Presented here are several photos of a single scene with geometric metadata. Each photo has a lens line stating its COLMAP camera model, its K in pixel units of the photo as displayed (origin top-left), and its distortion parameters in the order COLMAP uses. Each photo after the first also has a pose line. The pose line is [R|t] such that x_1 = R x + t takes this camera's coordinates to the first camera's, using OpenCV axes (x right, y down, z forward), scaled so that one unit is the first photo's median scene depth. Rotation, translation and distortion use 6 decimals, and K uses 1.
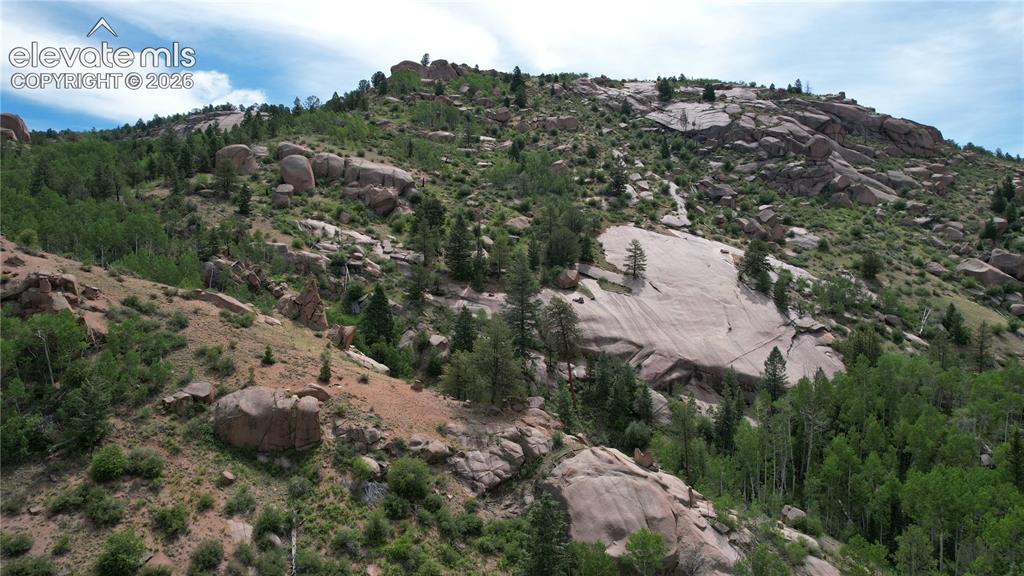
lens RADIAL K [[651.8, 0, 510.2], [0, 651.8, 288.3], [0, 0, 1]] dist [-0.069851, 0.059179]
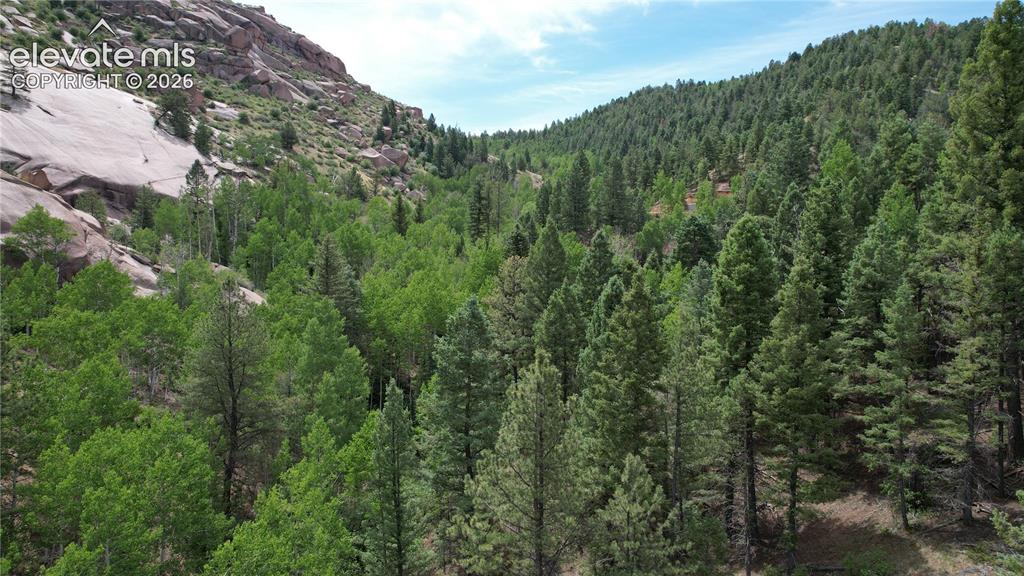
lens RADIAL K [[651.8, 0, 511.1], [0, 651.8, 288.0], [0, 0, 1]] dist [-0.069851, 0.059179]
pose [[0.664566, -0.051109, 0.745479, -0.001347], [-0.011628, 0.996830, 0.078707, 0.113859], [-0.747139, -0.060974, 0.661865, 0.001783]]
